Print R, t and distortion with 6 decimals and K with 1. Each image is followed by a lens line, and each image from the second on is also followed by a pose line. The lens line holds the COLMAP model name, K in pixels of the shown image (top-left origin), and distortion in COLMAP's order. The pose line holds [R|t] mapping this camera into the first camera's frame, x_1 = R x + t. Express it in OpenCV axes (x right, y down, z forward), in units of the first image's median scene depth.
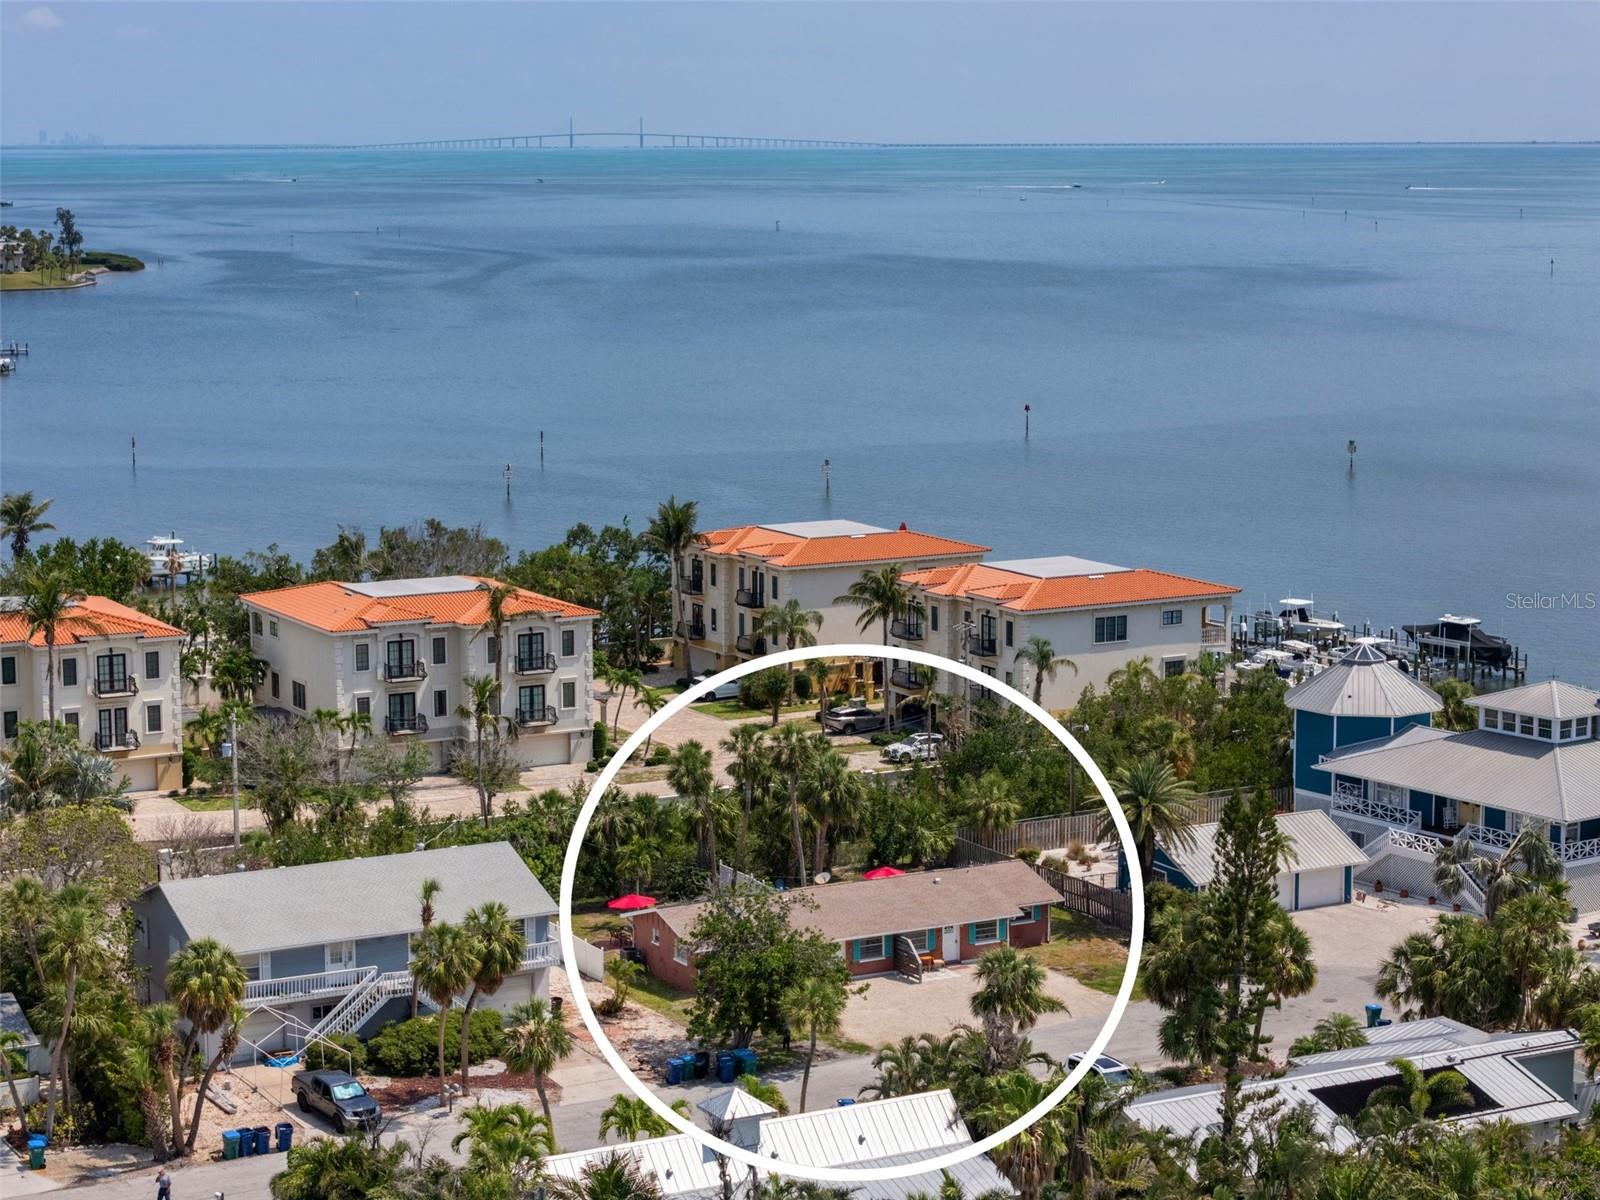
lens RADIAL K [[3256.8, 0, 799.5], [0, 3256.8, 602.7], [0, 0, 1]] dist [-0.042764, 0.000000]
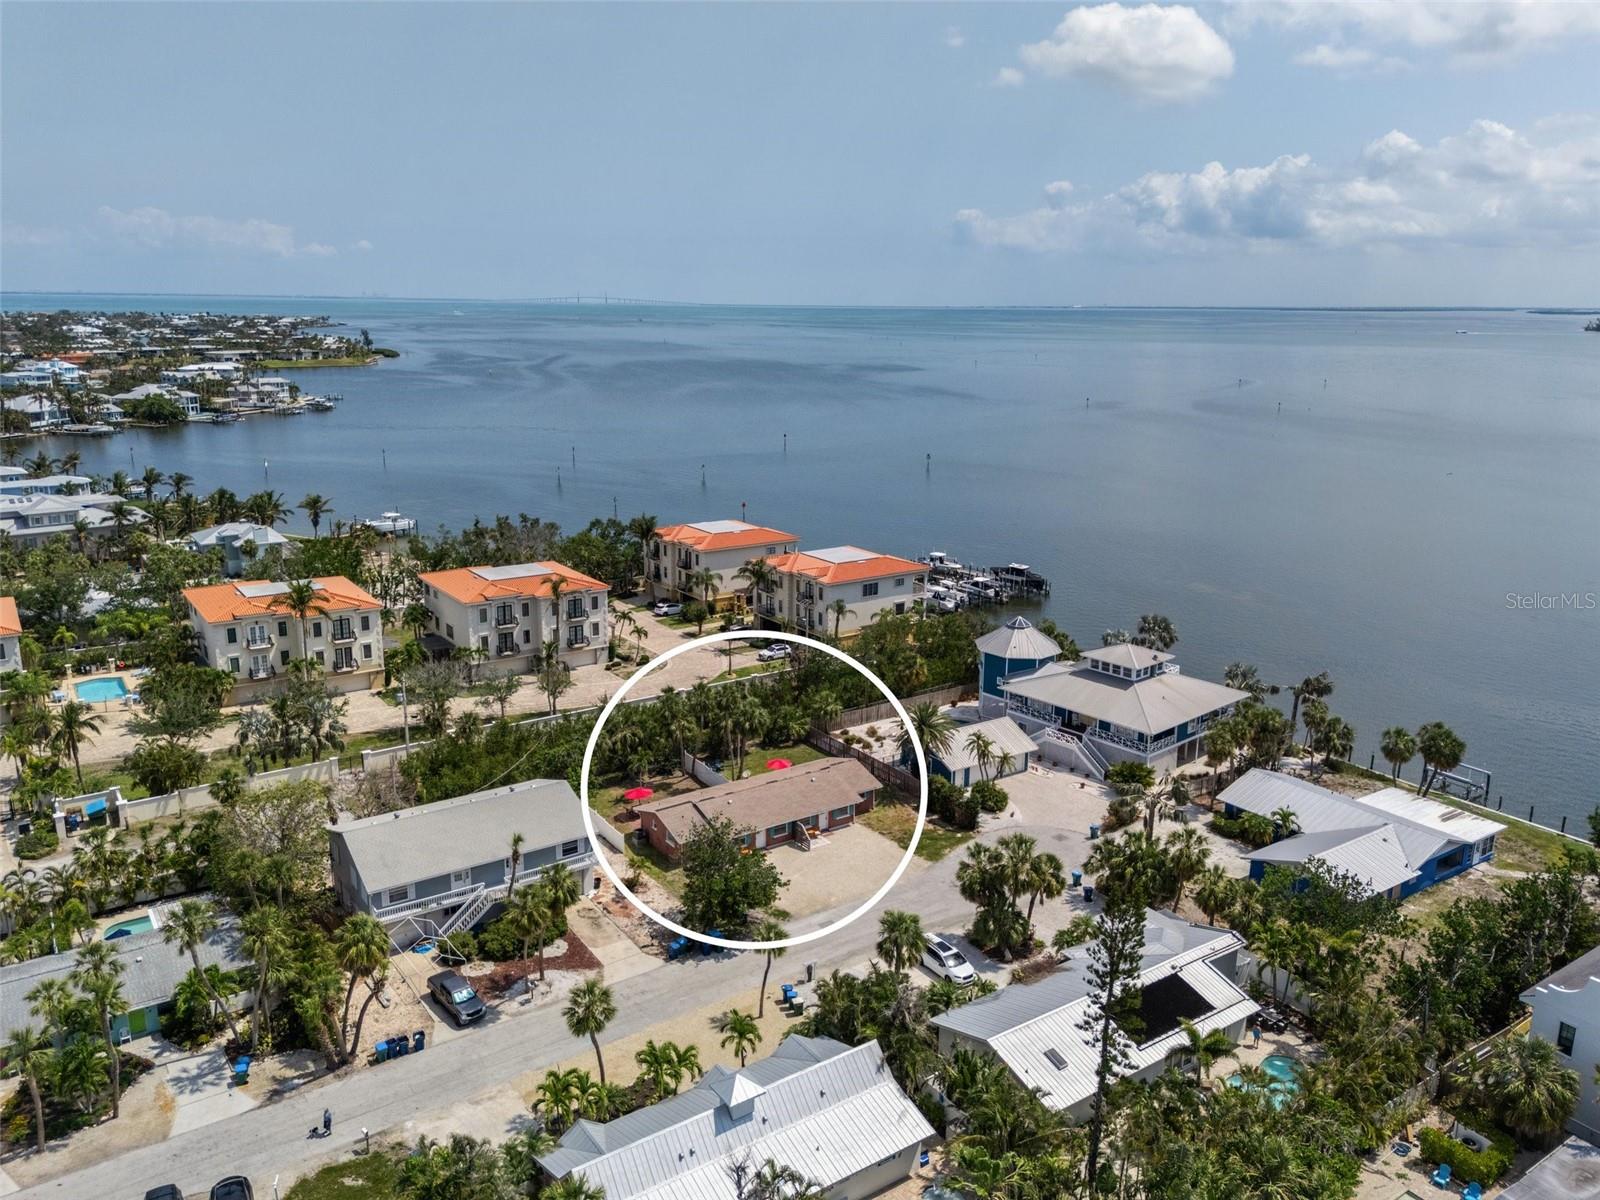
lens RADIAL K [[1224.4, 0, 811.9], [0, 1224.4, 584.6], [0, 0, 1]] dist [0.044037, -0.055955]
pose [[0.993459, -0.007065, 0.113974, -0.029200], [-0.002549, 0.996463, 0.083991, -0.066349], [-0.114164, -0.083732, 0.989927, 0.304230]]
